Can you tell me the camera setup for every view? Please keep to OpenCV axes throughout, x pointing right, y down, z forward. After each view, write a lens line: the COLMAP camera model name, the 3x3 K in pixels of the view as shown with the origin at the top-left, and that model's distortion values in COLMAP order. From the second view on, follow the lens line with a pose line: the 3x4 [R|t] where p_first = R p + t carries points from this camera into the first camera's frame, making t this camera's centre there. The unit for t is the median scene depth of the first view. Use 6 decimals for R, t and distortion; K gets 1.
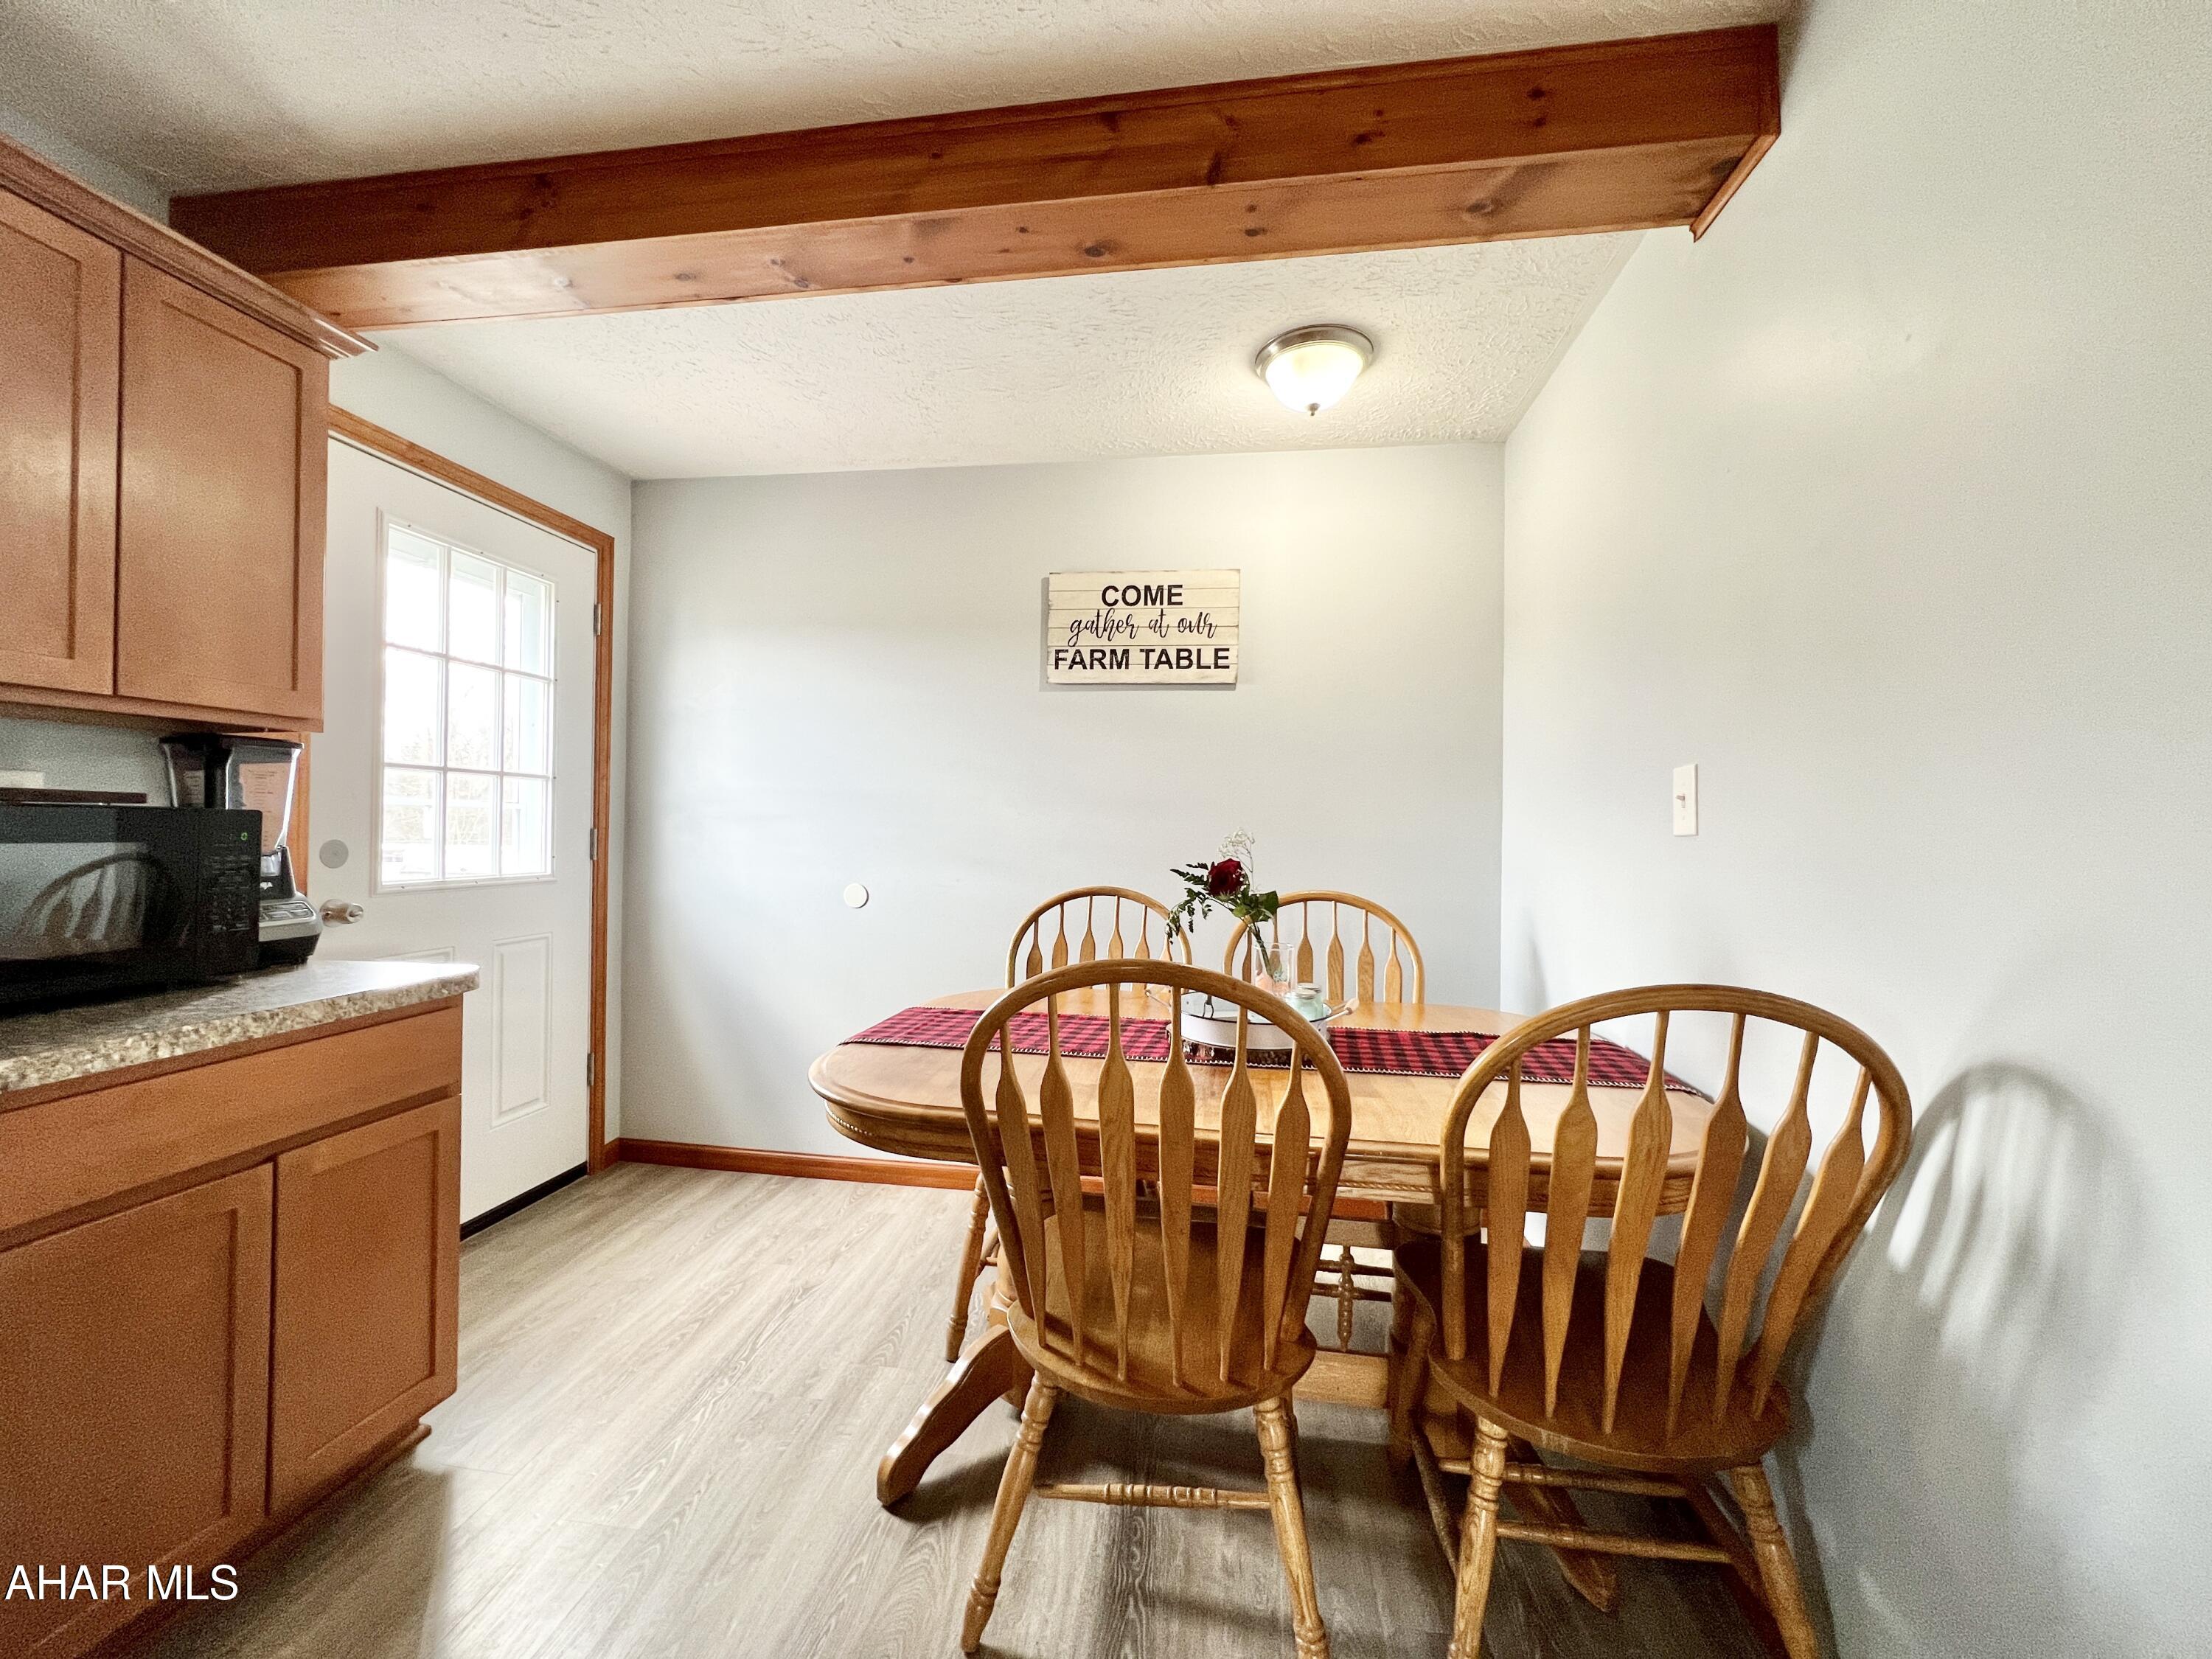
lens RADIAL K [[883.8, 0, 1097.6], [0, 883.8, 823.7], [0, 0, 1]] dist [-0.001892, -0.000022]
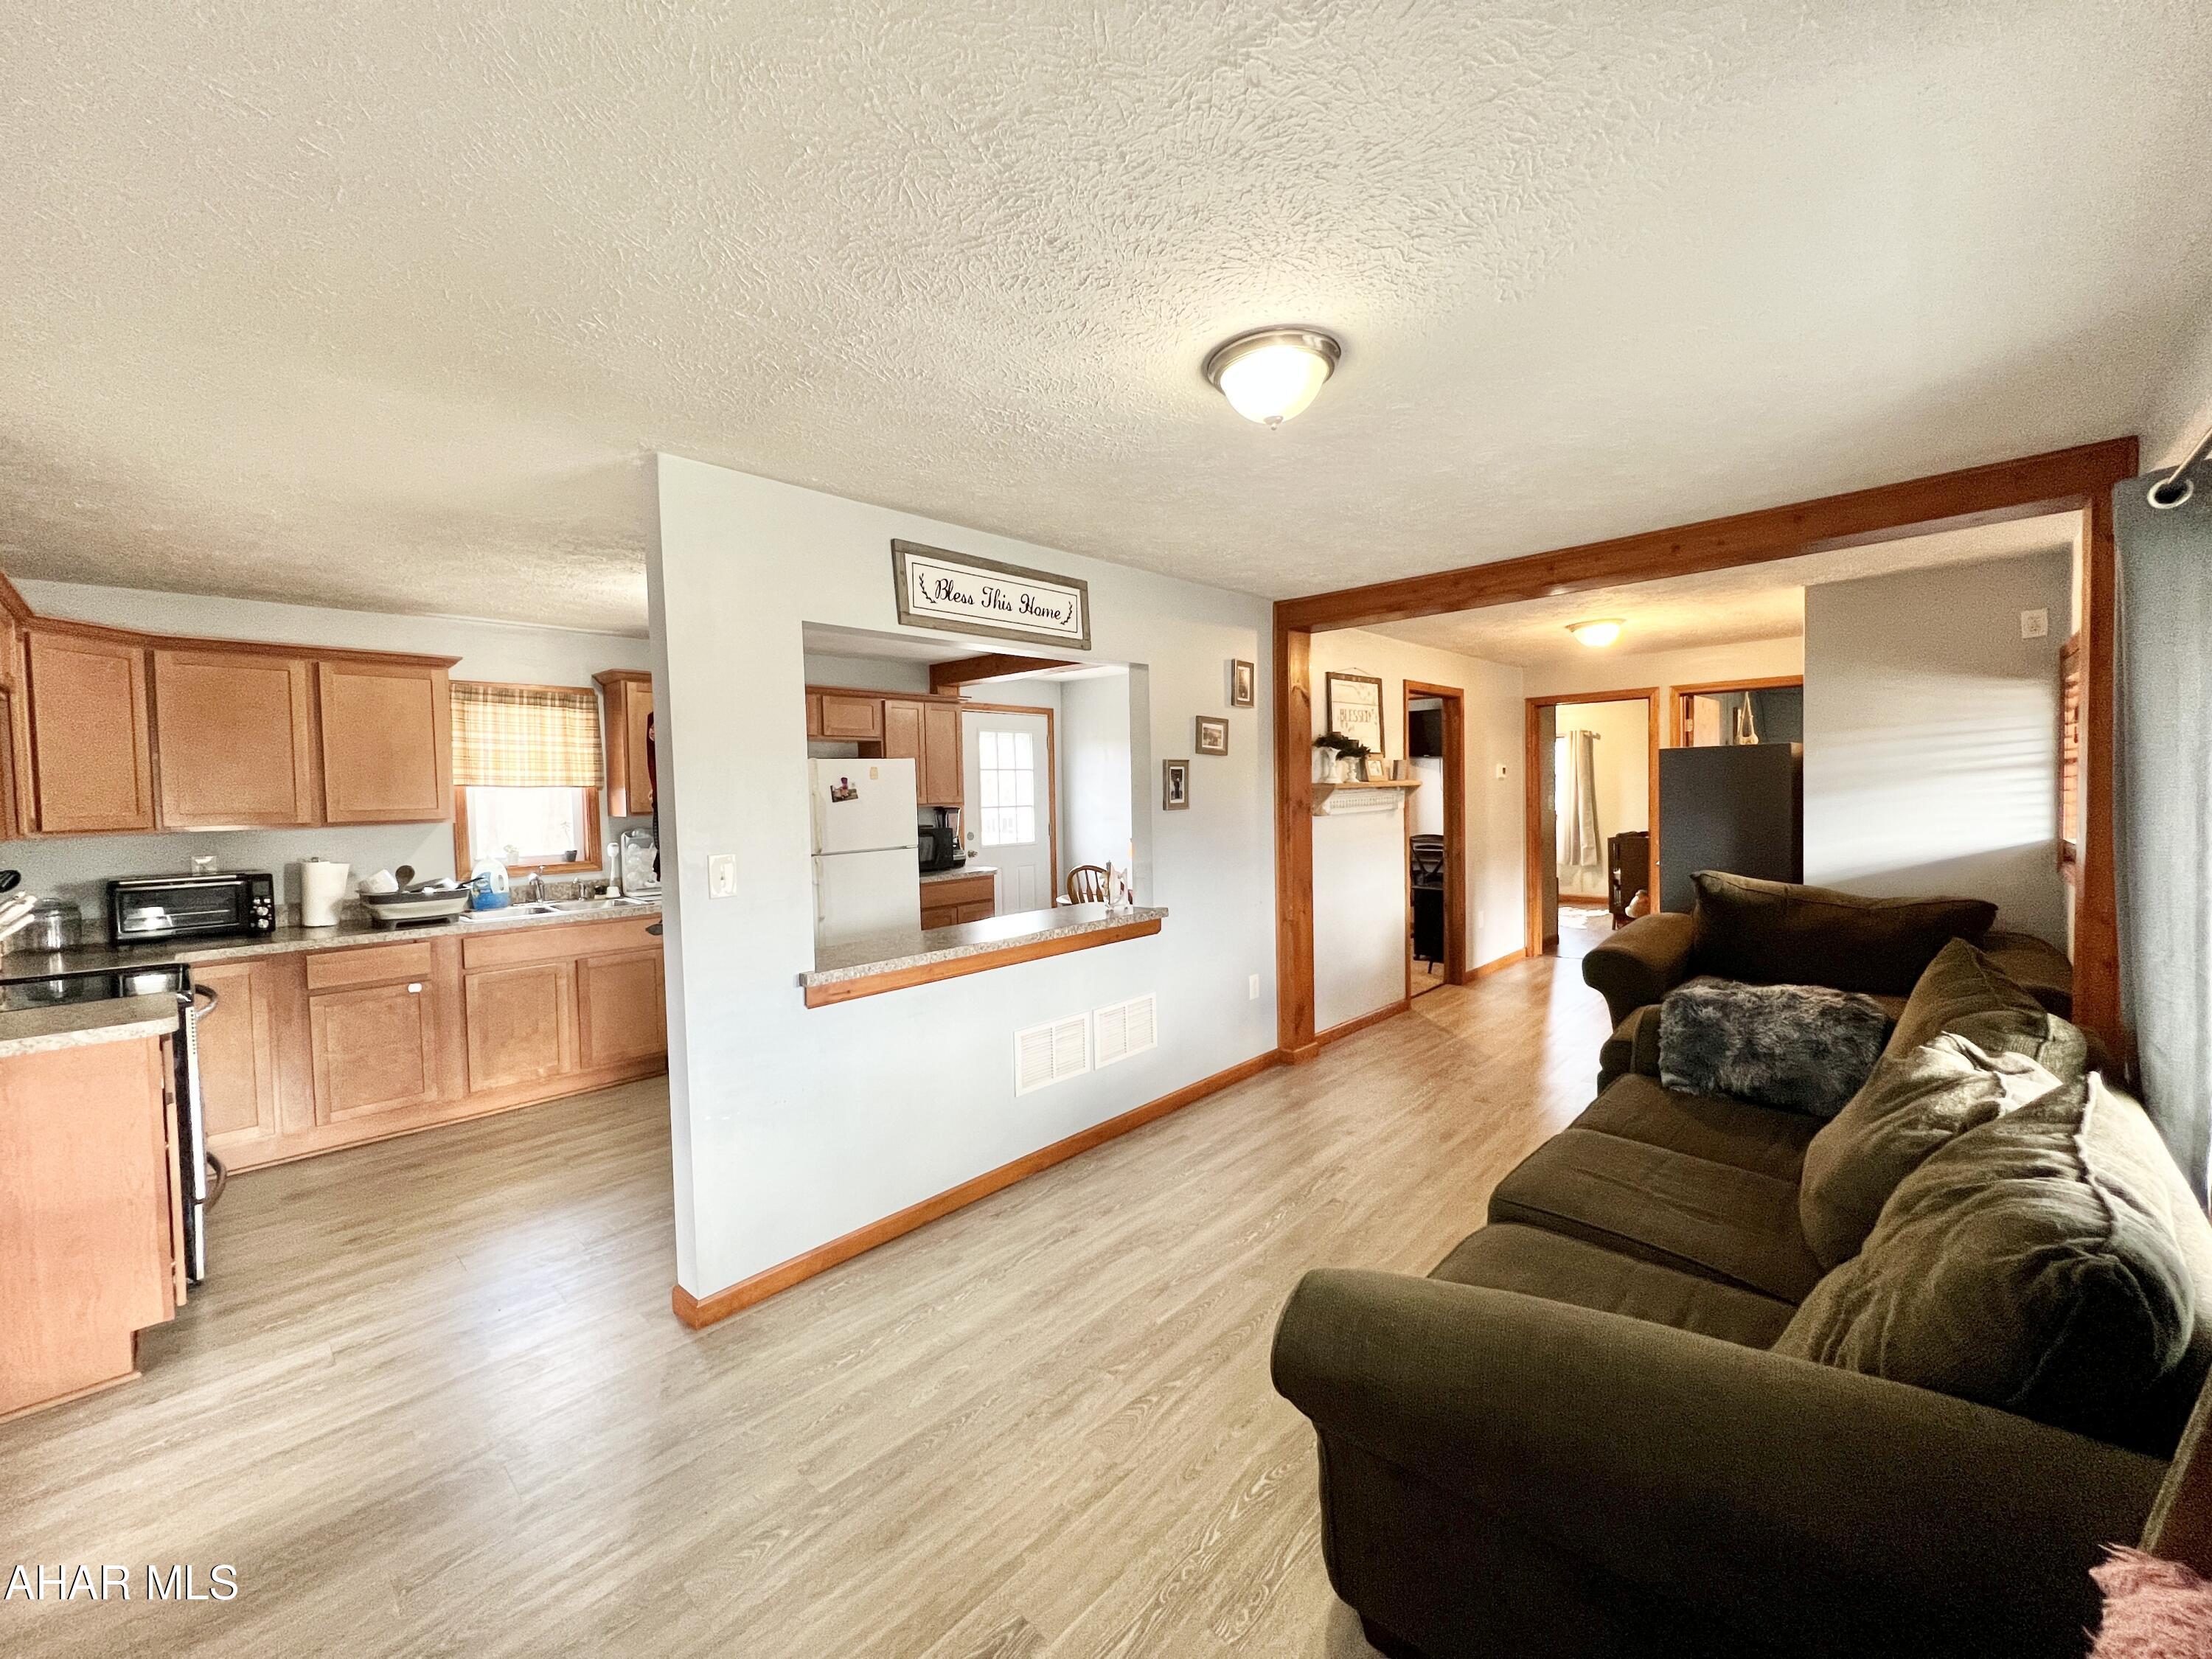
lens RADIAL K [[887.4, 0, 1093.9], [0, 887.4, 824.6], [0, 0, 1]] dist [0.001580, 0.000269]
pose [[0.812681, -0.004791, -0.582689, 1.720502], [0.034461, 0.998611, 0.039852, -0.149759], [0.581689, -0.052467, 0.811717, -1.698341]]
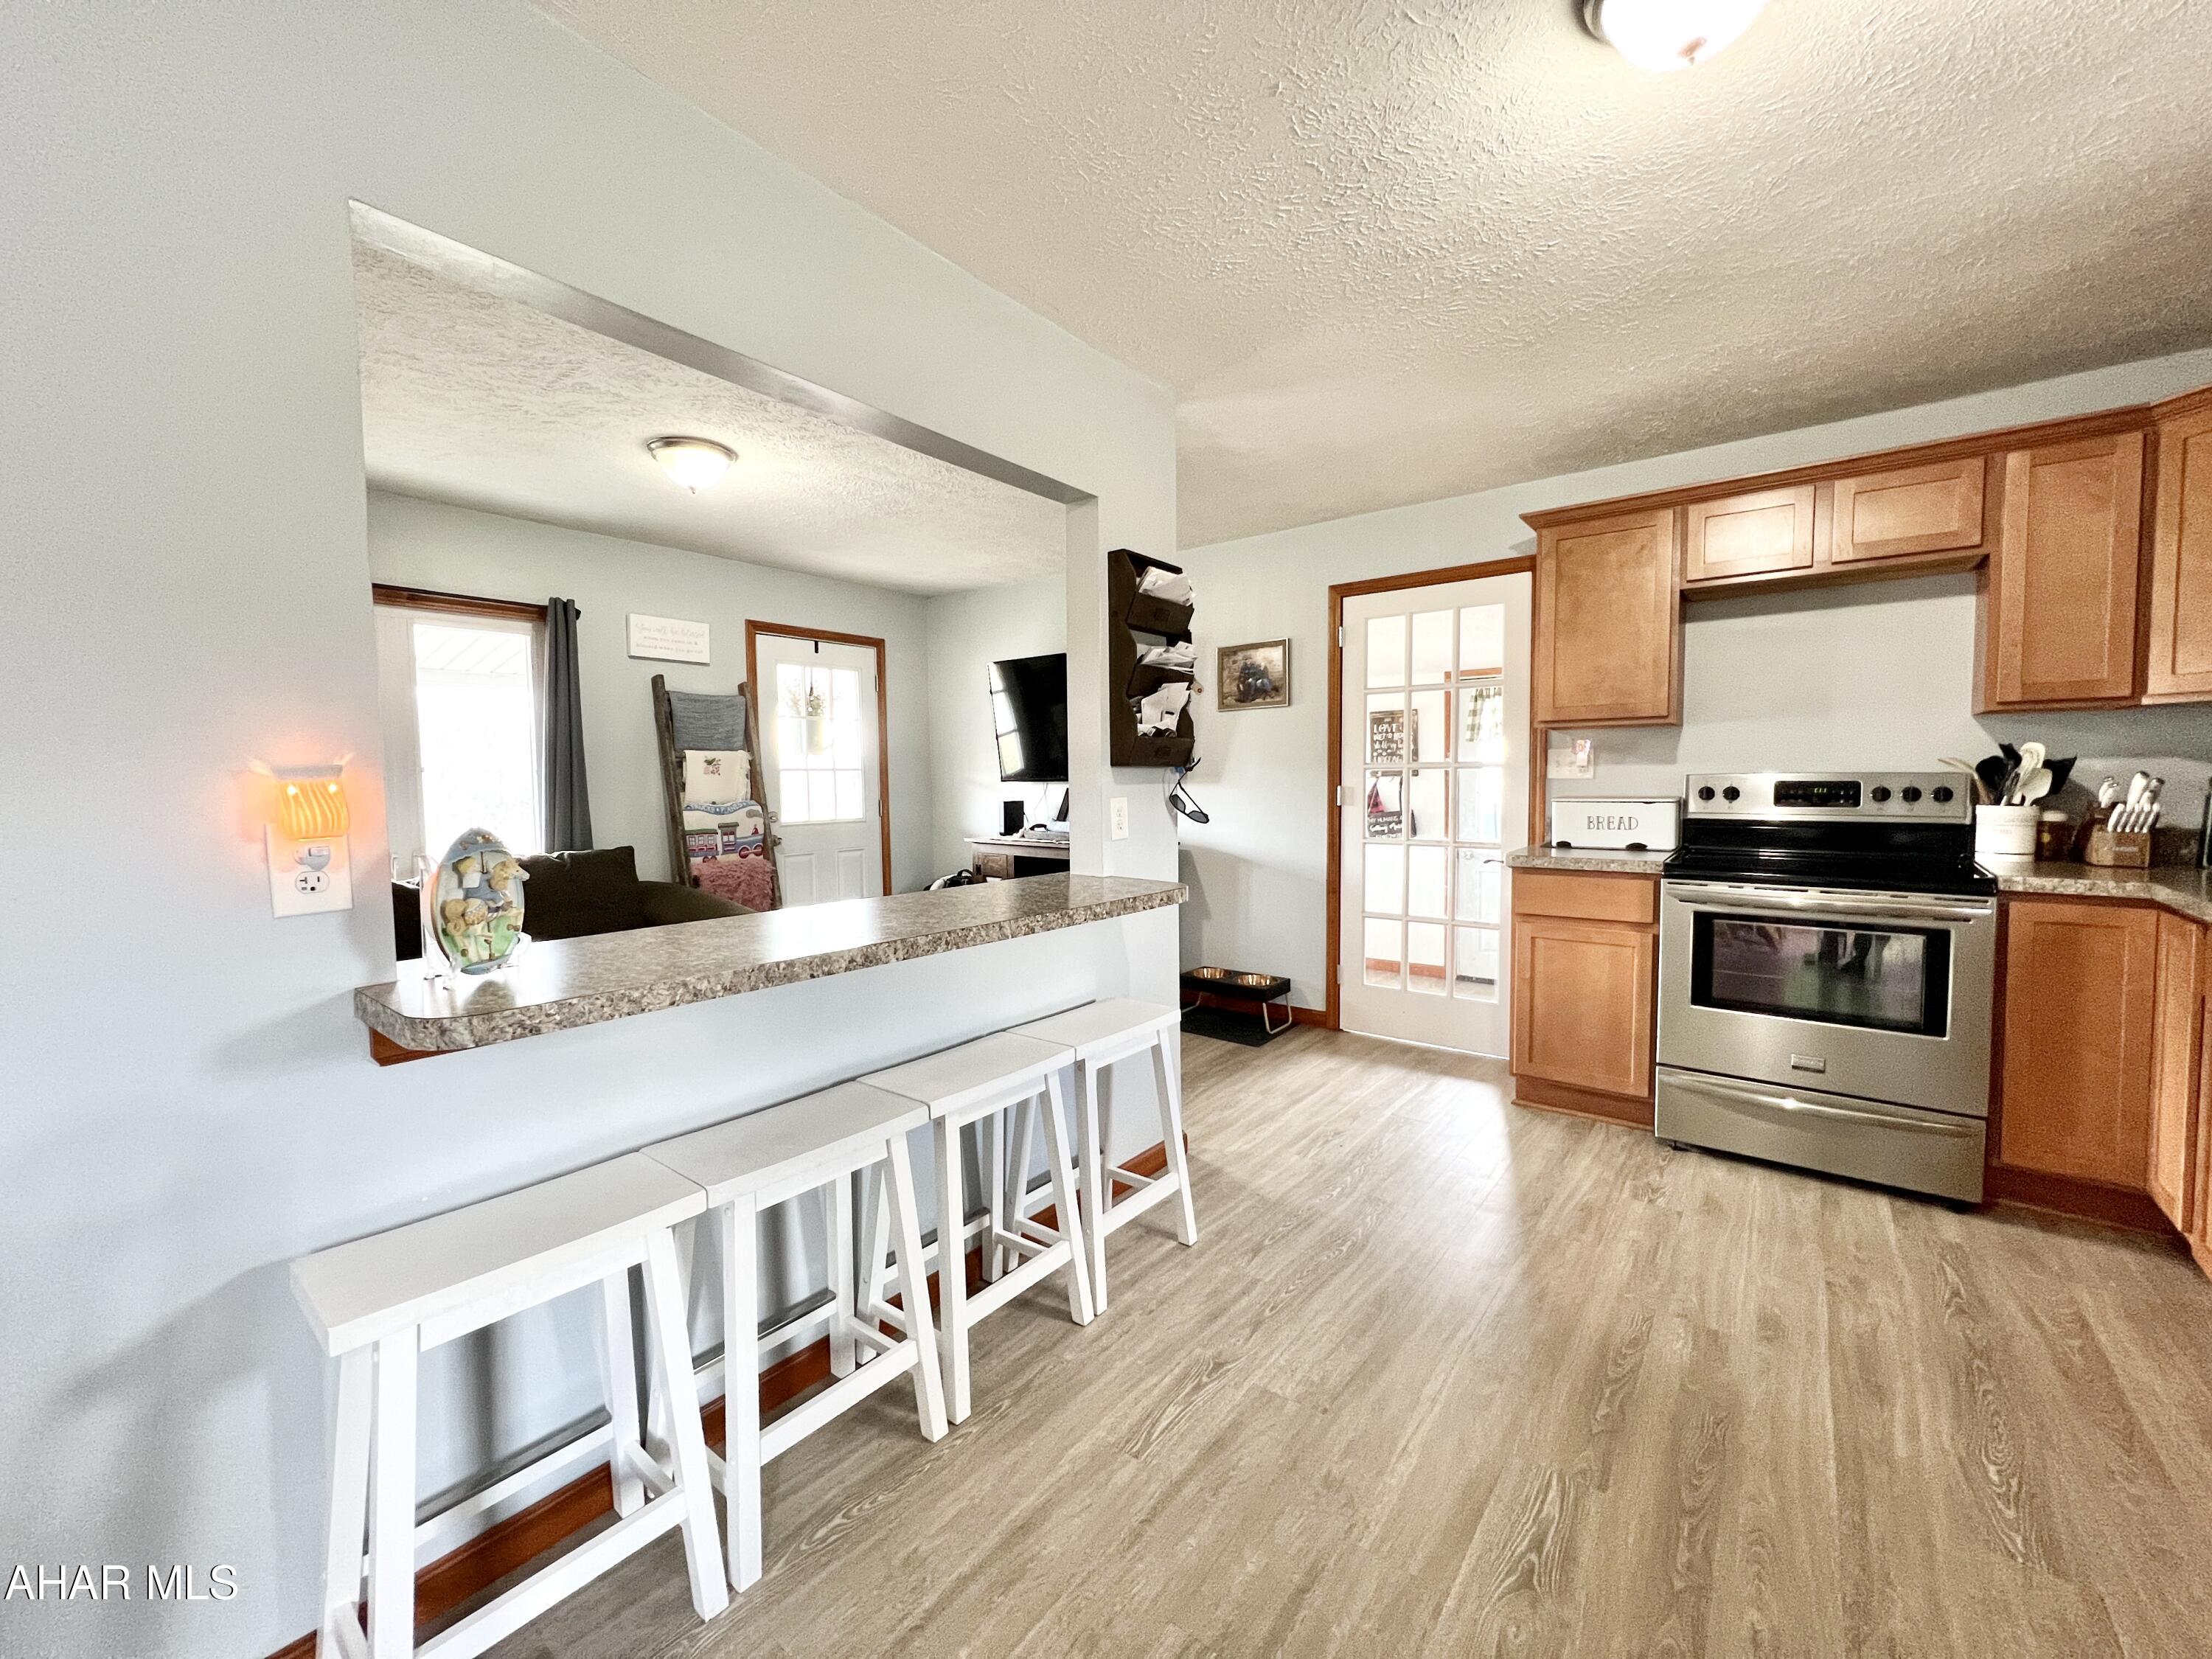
lens RADIAL K [[881.0, 0, 1097.9], [0, 881.0, 822.0], [0, 0, 1]] dist [-0.002079, 0.000031]
pose [[-0.865998, -0.024154, 0.499463, -0.351025], [0.000906, 0.998755, 0.049870, -0.011593], [-0.500046, 0.043640, -0.864899, 0.505429]]
